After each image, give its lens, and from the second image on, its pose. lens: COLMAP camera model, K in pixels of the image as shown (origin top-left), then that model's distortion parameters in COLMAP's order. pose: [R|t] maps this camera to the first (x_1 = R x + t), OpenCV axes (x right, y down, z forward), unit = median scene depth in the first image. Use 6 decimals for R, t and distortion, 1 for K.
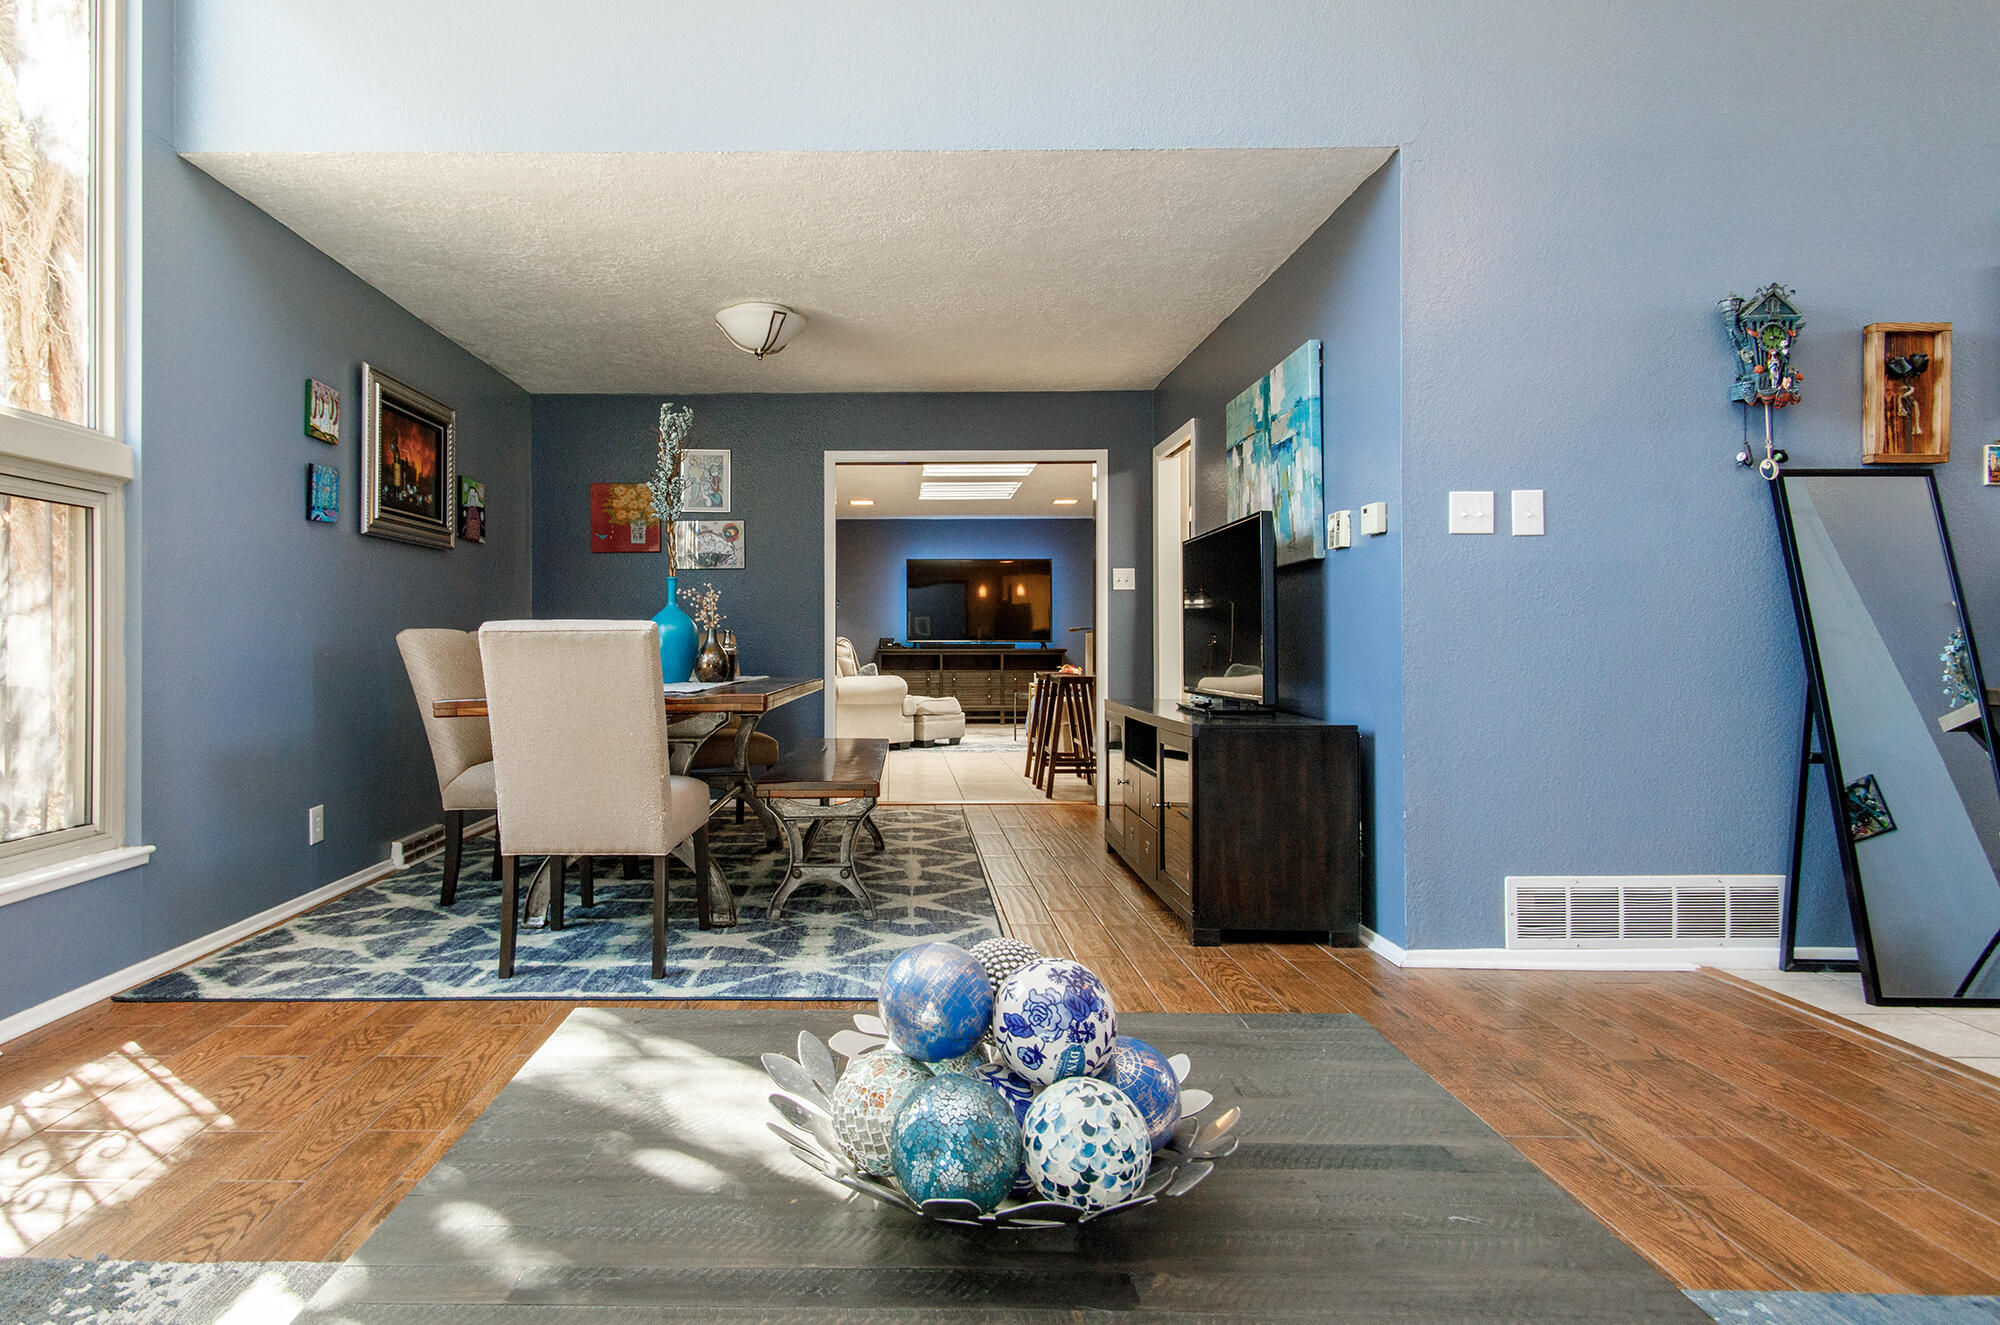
lens RADIAL K [[1145.0, 0, 878.6], [0, 1145.0, 628.4], [0, 0, 1]] dist [-0.000184, -0.001906]
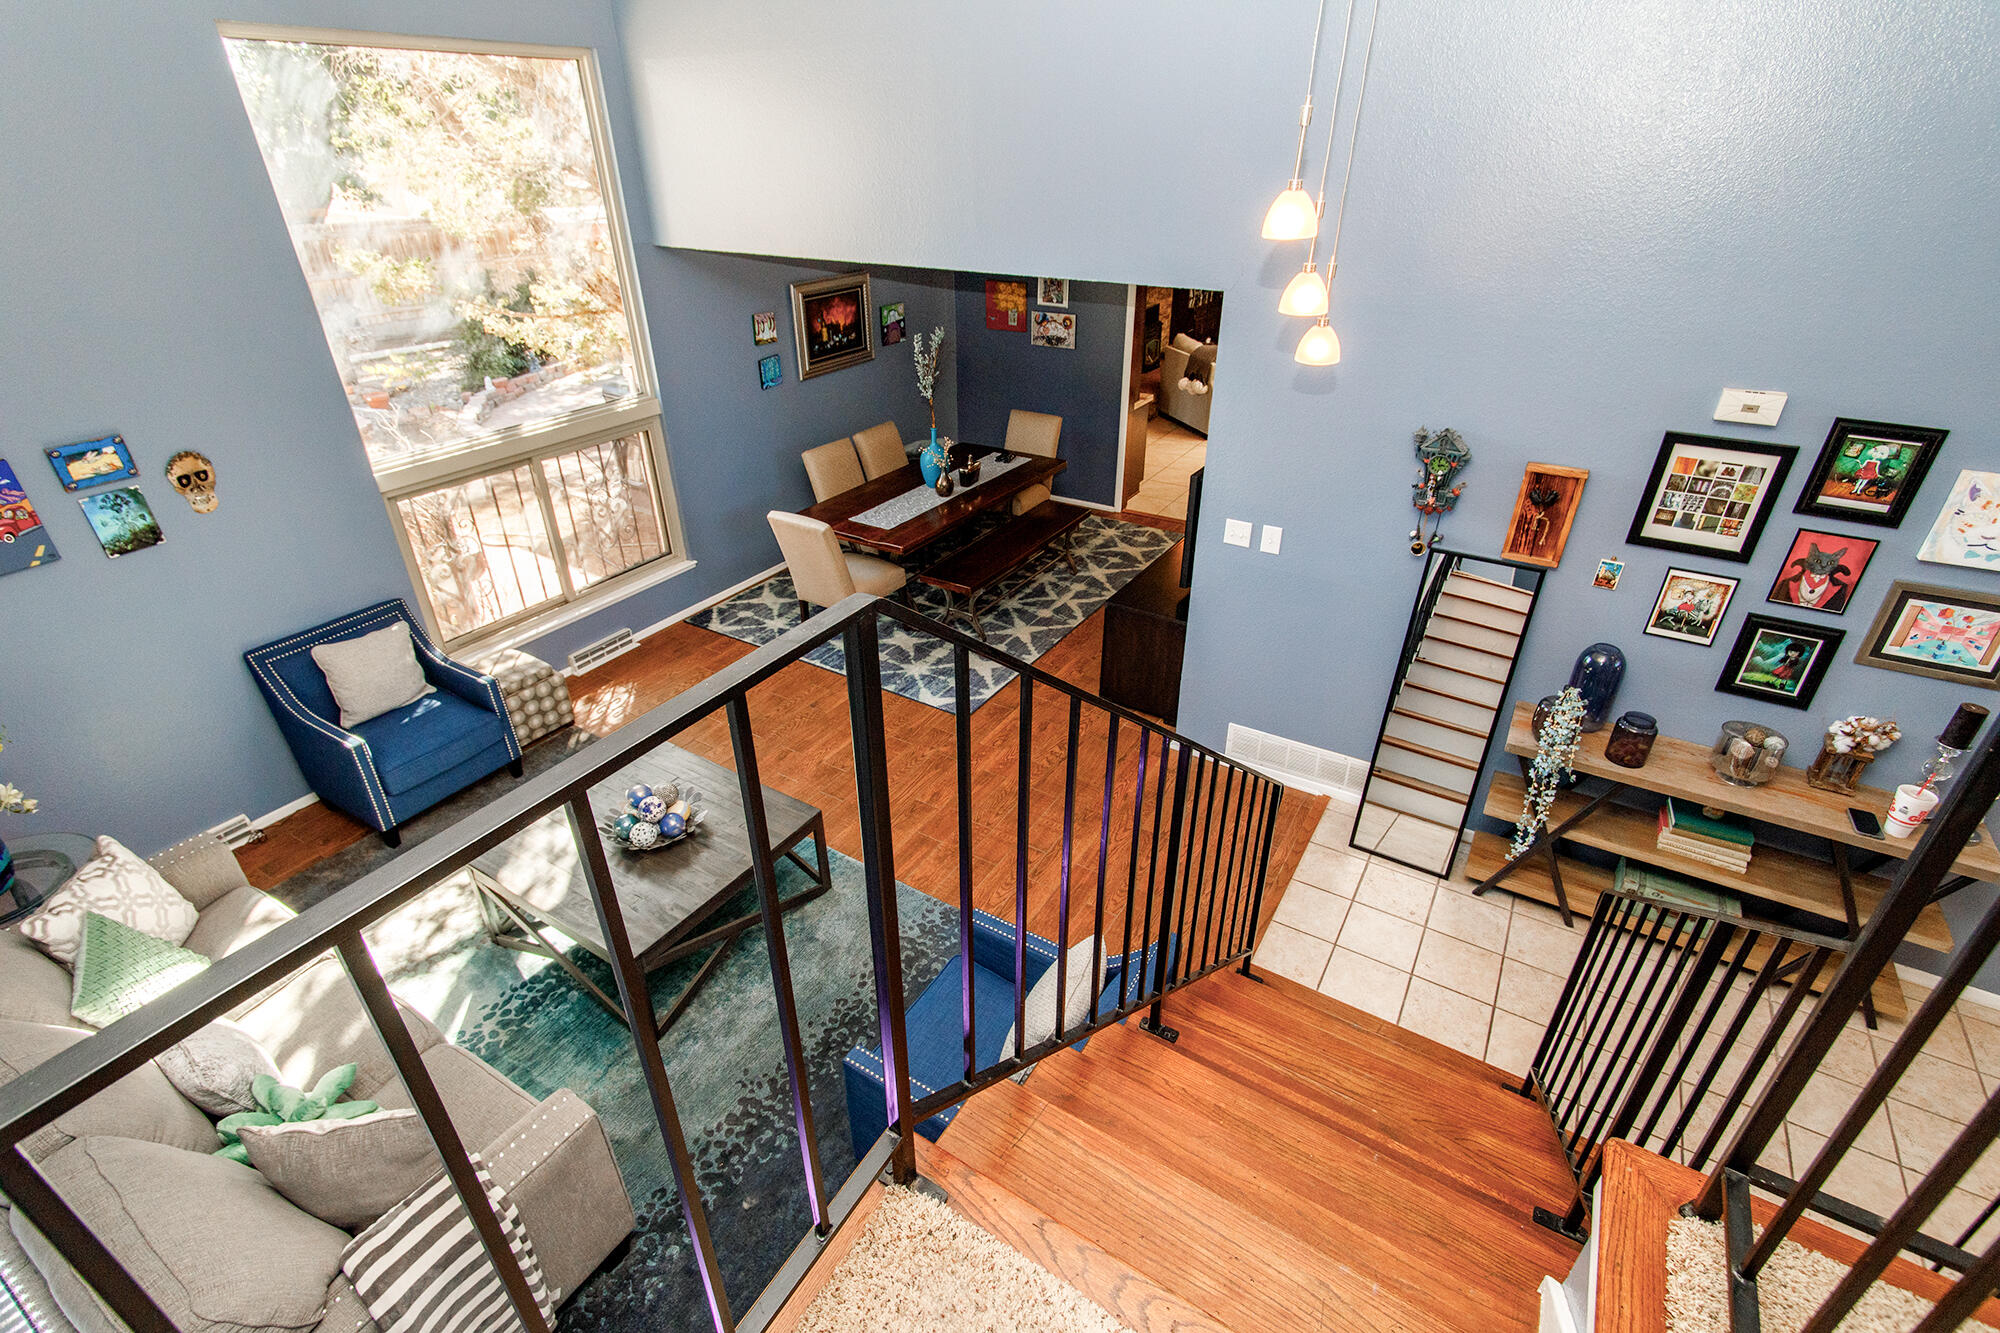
lens RADIAL K [[959.2, 0, 1005.9], [0, 959.2, 668.2], [0, 0, 1]] dist [0.011172, -0.002469]
pose [[0.865114, 0.252102, -0.433615, 0.716033], [0.002962, 0.861925, 0.507028, -0.522092], [0.501567, -0.439921, 0.744916, -0.247892]]
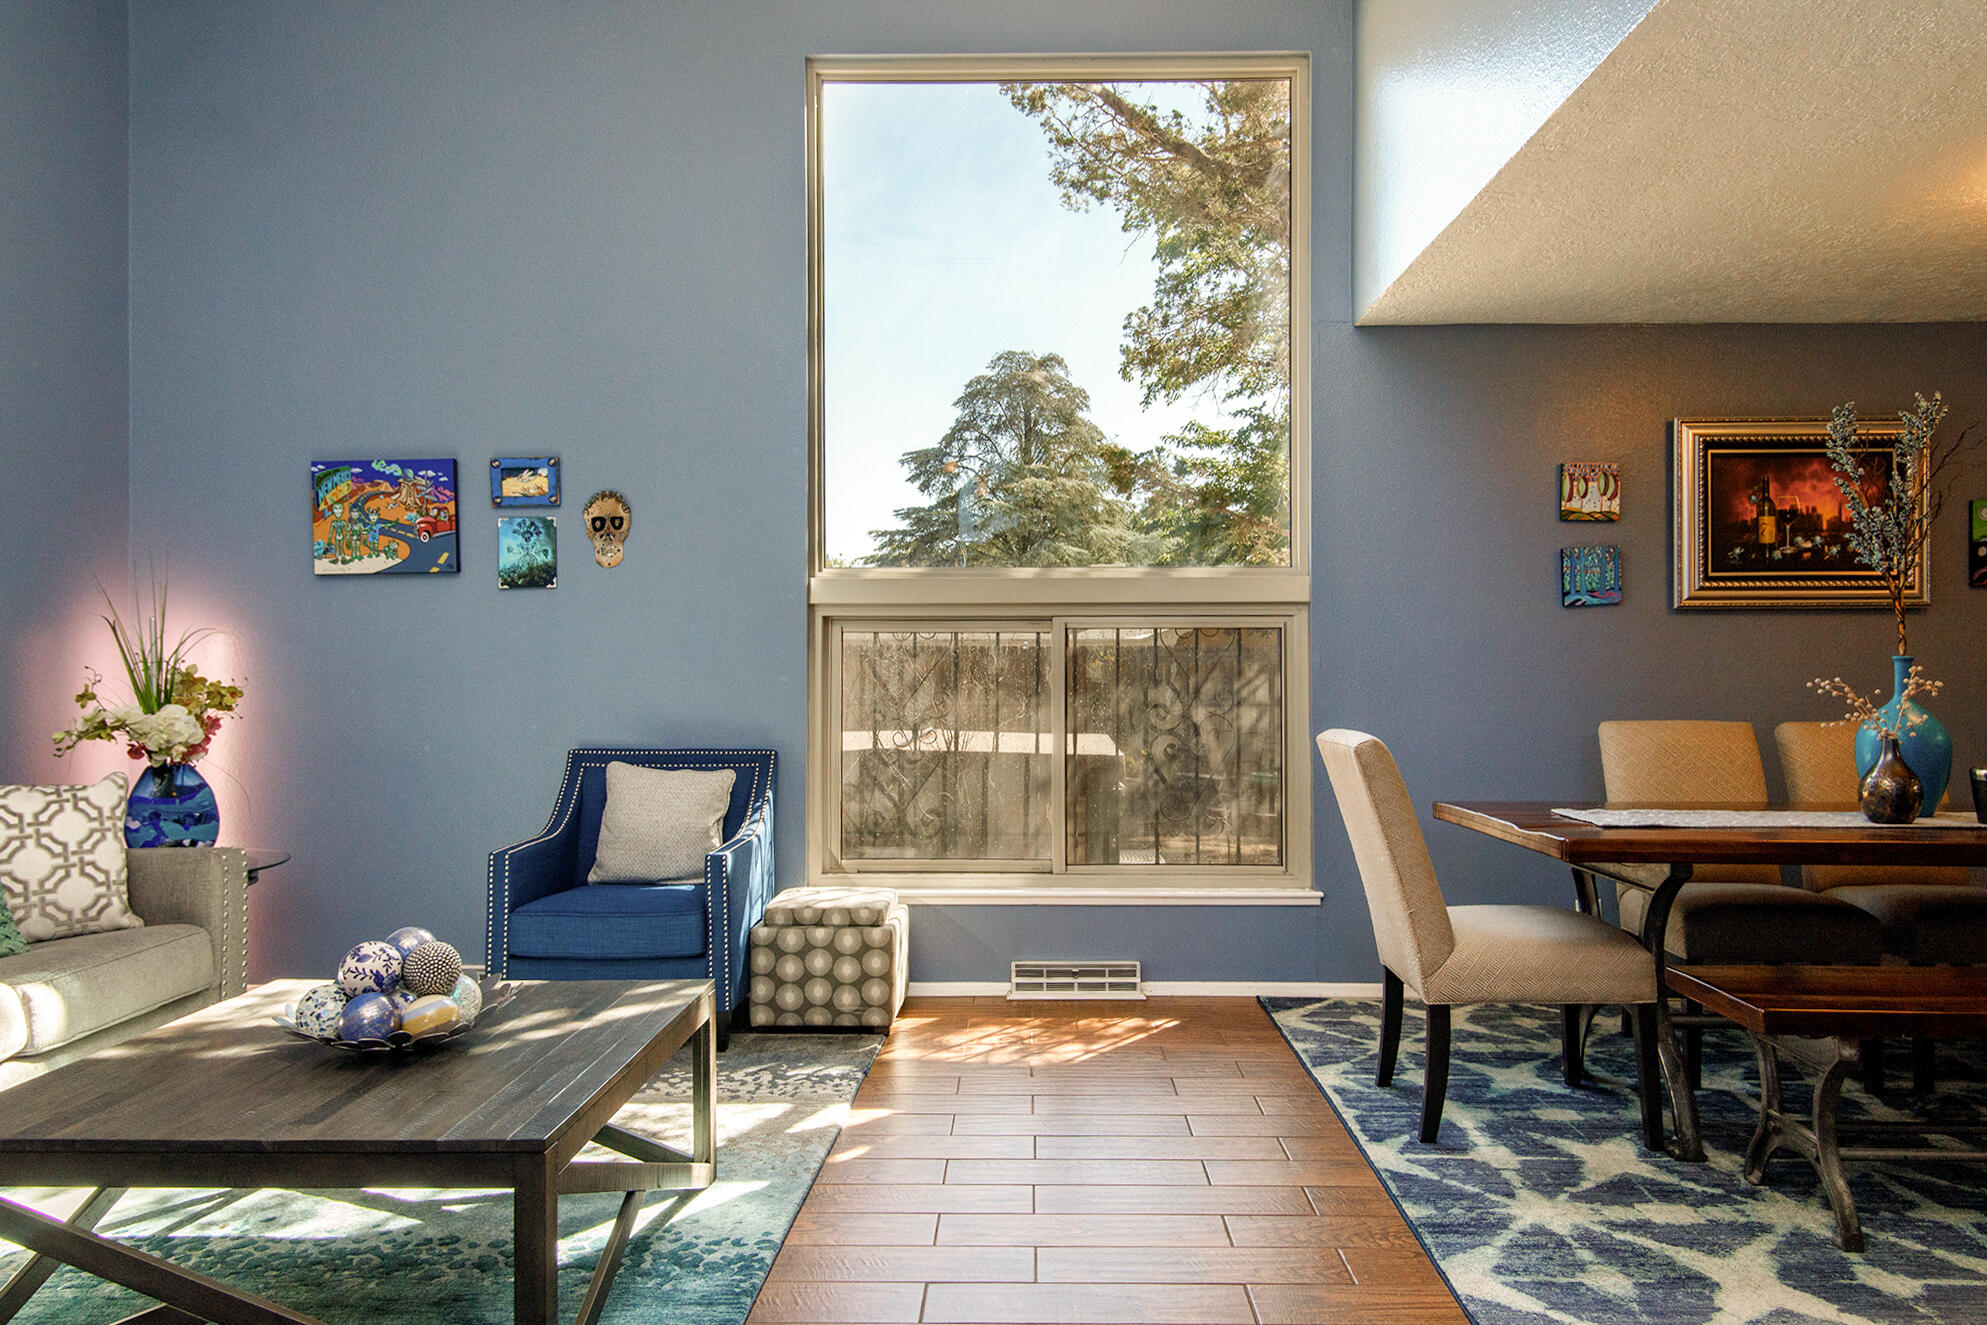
lens RADIAL K [[1274.3, 0, 1005.7], [0, 1274.3, 677.8], [0, 0, 1]] dist [0.010148, -0.007687]
pose [[0.000042, 0.008141, -0.999967, 0.598277], [0.013145, 0.999880, 0.008141, -0.048173], [0.999914, -0.013145, -0.000065, 0.519146]]
